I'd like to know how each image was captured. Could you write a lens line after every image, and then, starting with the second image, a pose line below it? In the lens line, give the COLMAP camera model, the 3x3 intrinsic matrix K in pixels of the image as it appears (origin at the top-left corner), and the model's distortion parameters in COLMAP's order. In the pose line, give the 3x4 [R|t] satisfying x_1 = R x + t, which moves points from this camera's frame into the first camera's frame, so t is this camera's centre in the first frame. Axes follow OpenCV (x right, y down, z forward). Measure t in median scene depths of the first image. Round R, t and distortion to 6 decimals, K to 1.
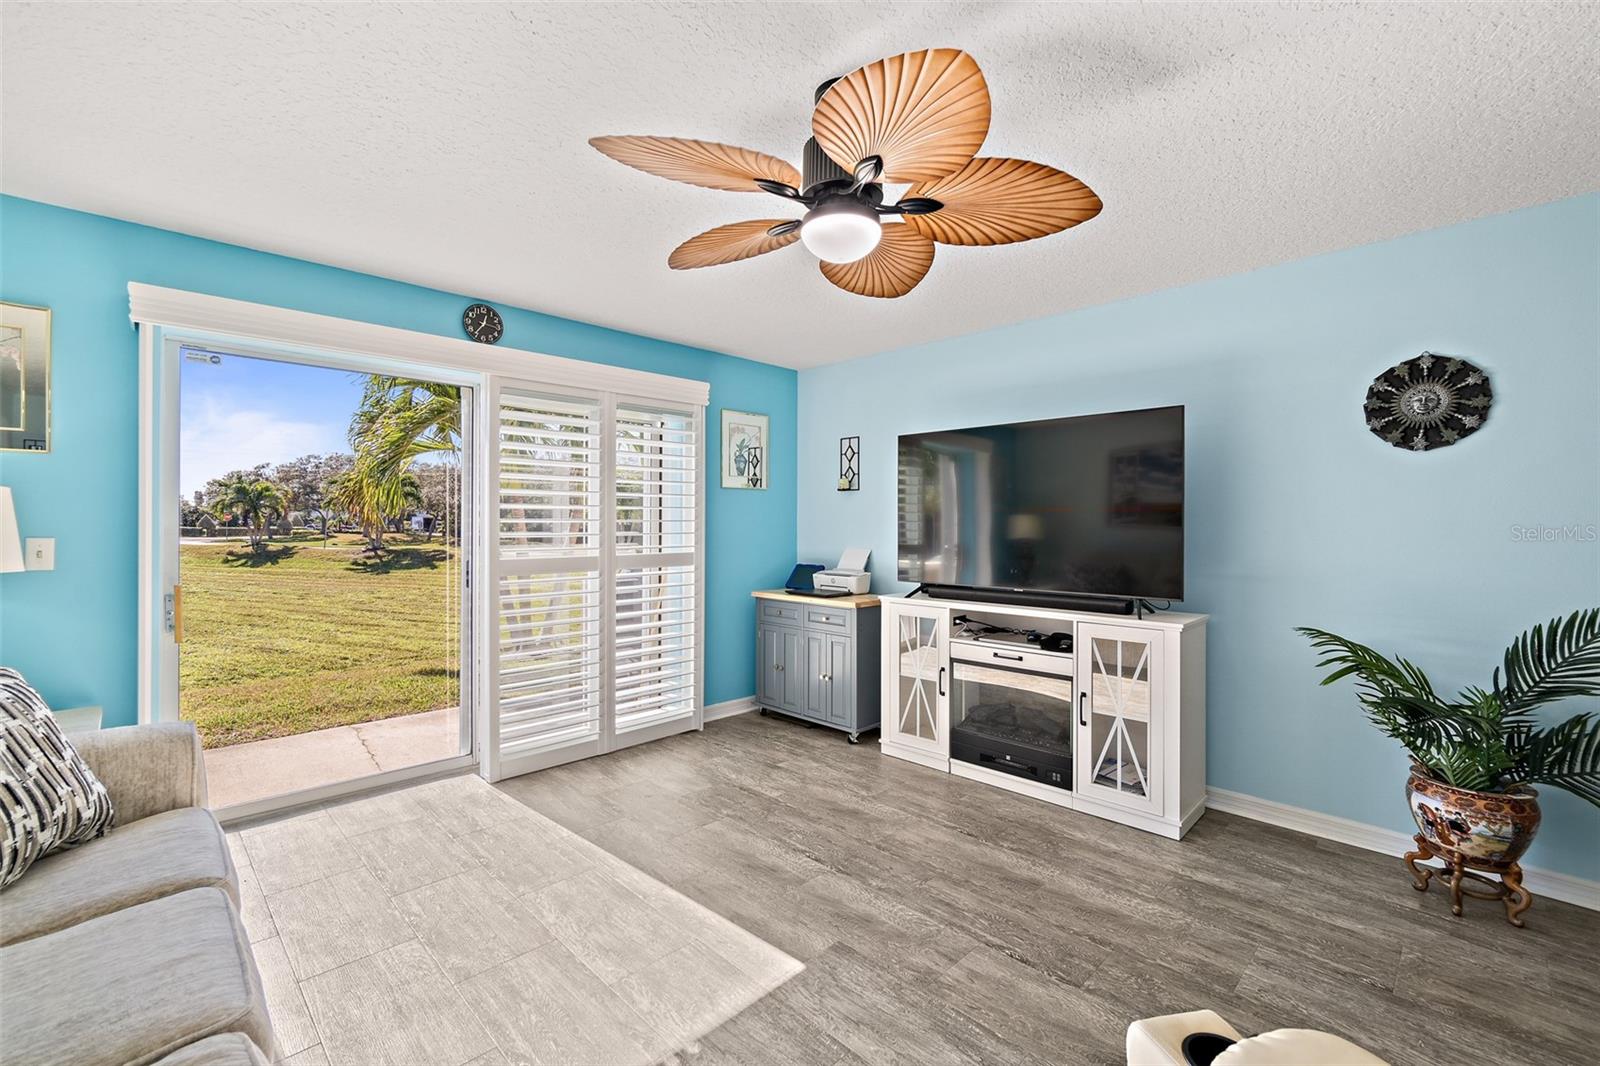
lens RADIAL K [[684.6, 0, 788.5], [0, 684.6, 524.6], [0, 0, 1]] dist [-0.007381, 0.000144]
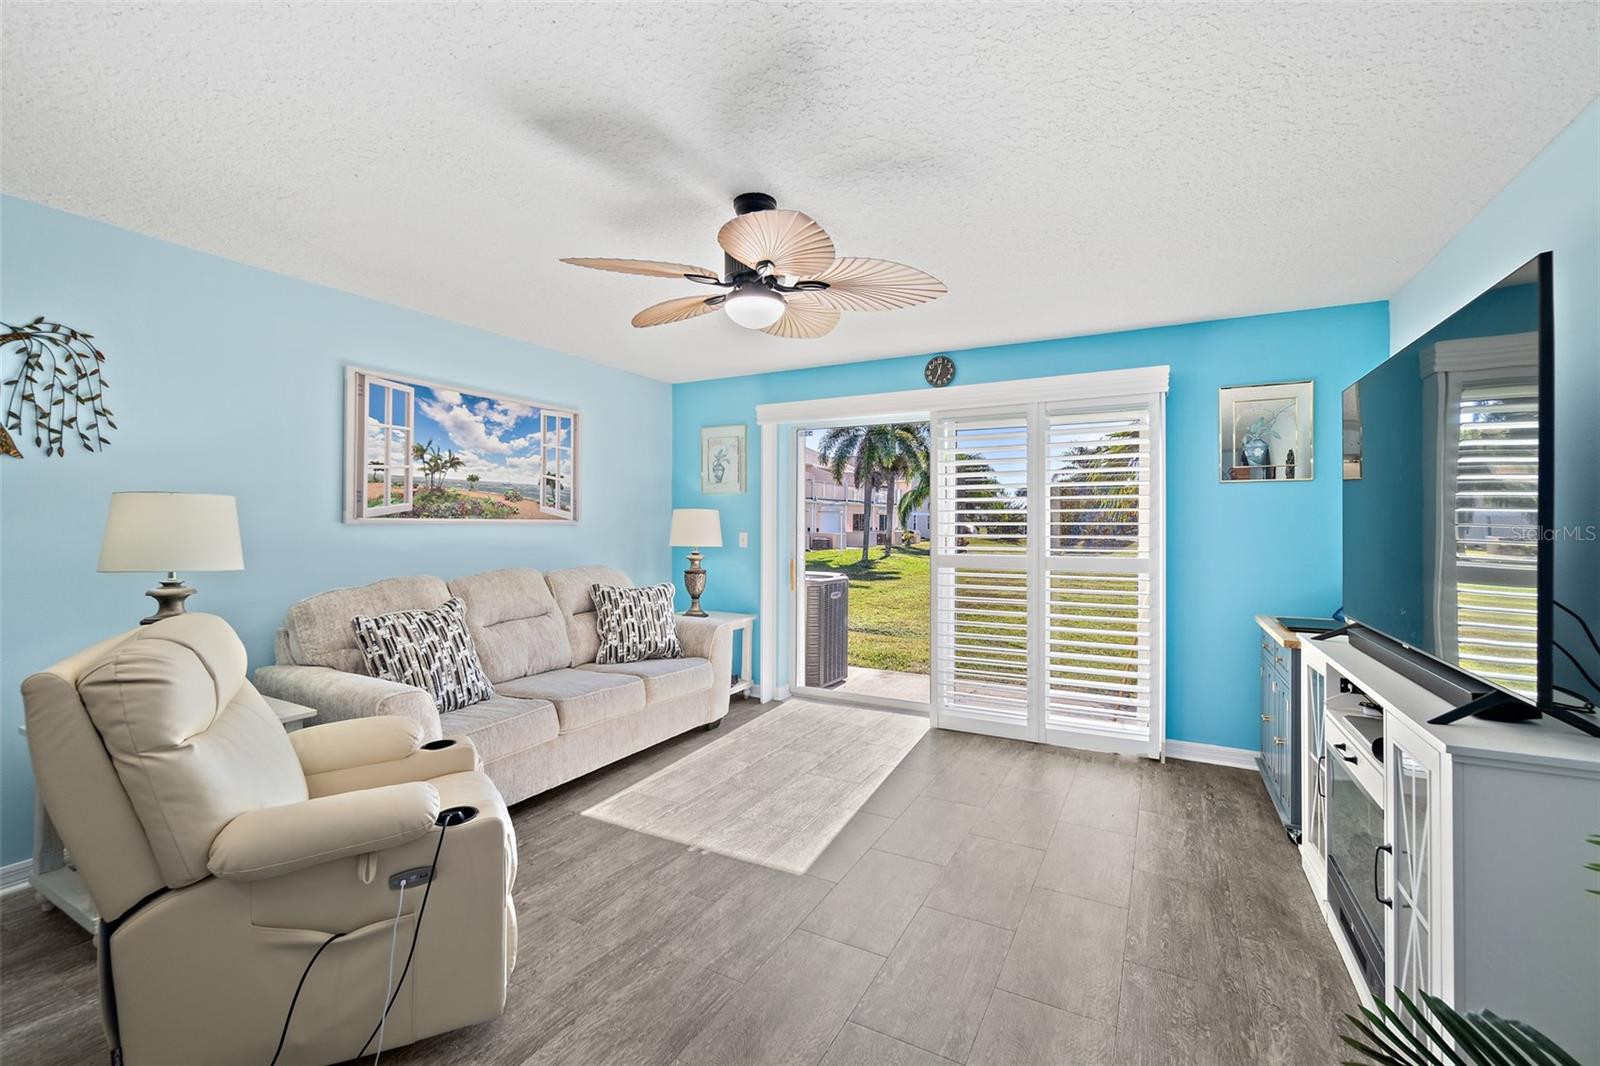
lens RADIAL K [[690.4, 0, 789.3], [0, 690.4, 520.7], [0, 0, 1]] dist [-0.008253, 0.007003]
pose [[0.289232, -0.007742, -0.957228, 1.194487], [-0.004082, 0.999948, -0.009321, 0.002111], [0.957250, 0.006604, 0.289186, 0.586304]]
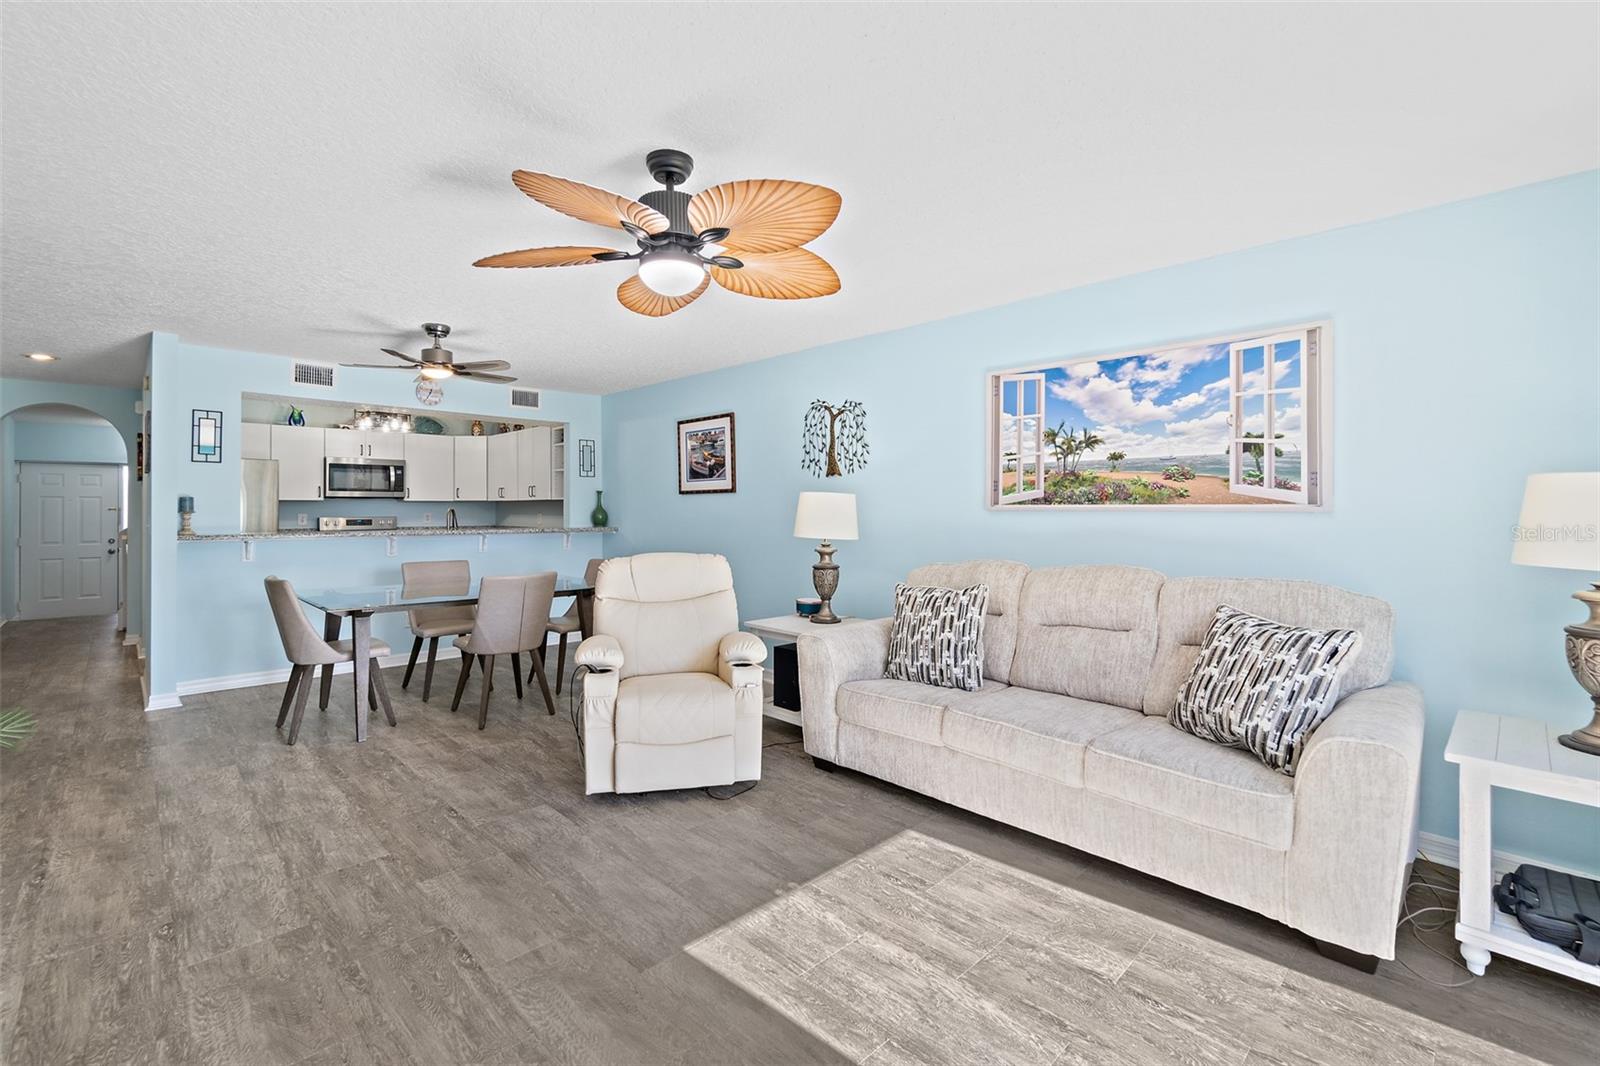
lens RADIAL K [[701.3, 0, 786.5], [0, 701.3, 508.2], [0, 0, 1]] dist [-0.001507, 0.000271]
pose [[-0.999950, -0.006576, 0.007468, -0.122053], [-0.006575, 0.999978, 0.000191, -0.003887], [-0.007470, 0.000142, -0.999972, 1.944922]]
